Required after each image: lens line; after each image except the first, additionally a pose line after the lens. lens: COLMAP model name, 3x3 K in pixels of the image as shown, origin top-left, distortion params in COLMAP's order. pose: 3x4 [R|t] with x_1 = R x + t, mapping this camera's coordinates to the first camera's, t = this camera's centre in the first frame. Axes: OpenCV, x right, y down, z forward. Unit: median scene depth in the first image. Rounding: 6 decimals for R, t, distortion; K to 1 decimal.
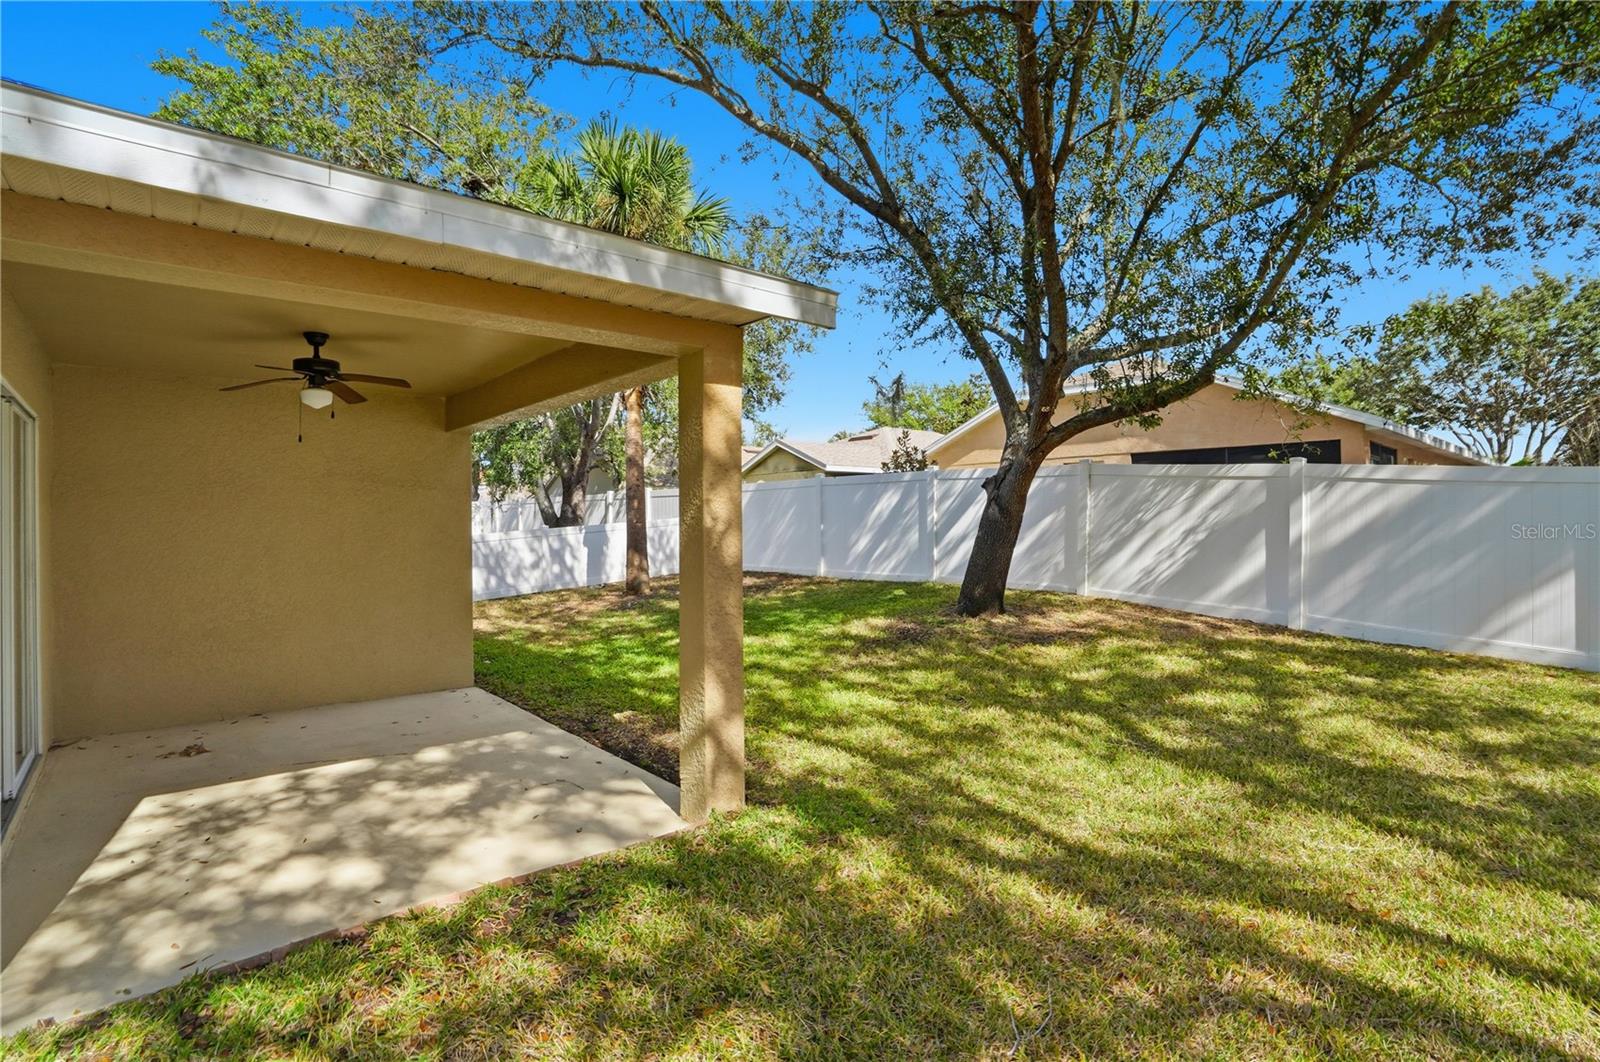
lens RADIAL K [[761.2, 0, 806.3], [0, 761.2, 524.7], [0, 0, 1]] dist [-0.059238, 0.018477]
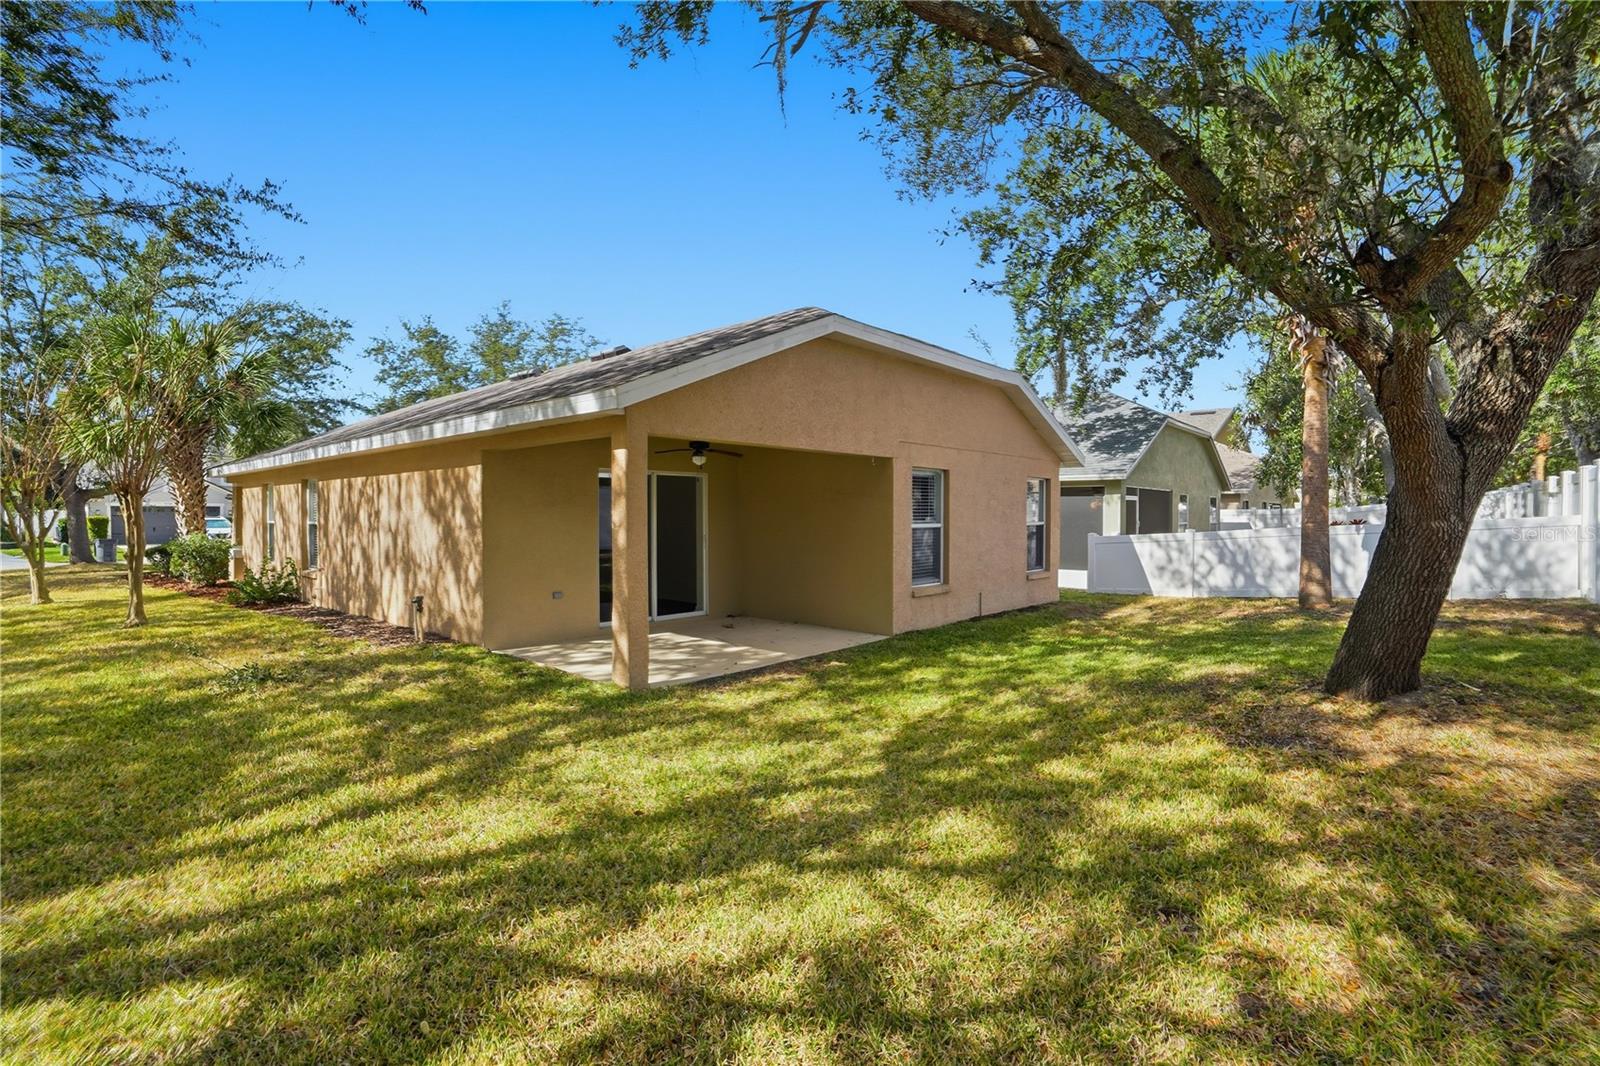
lens RADIAL K [[761.2, 0, 806.3], [0, 761.2, 526.7], [0, 0, 1]] dist [-0.059238, 0.018477]
pose [[0.135307, 0.026852, -0.990440, 0.483367], [-0.008815, 0.999626, 0.025896, -0.013902], [0.990765, 0.005227, 0.135493, 0.331534]]
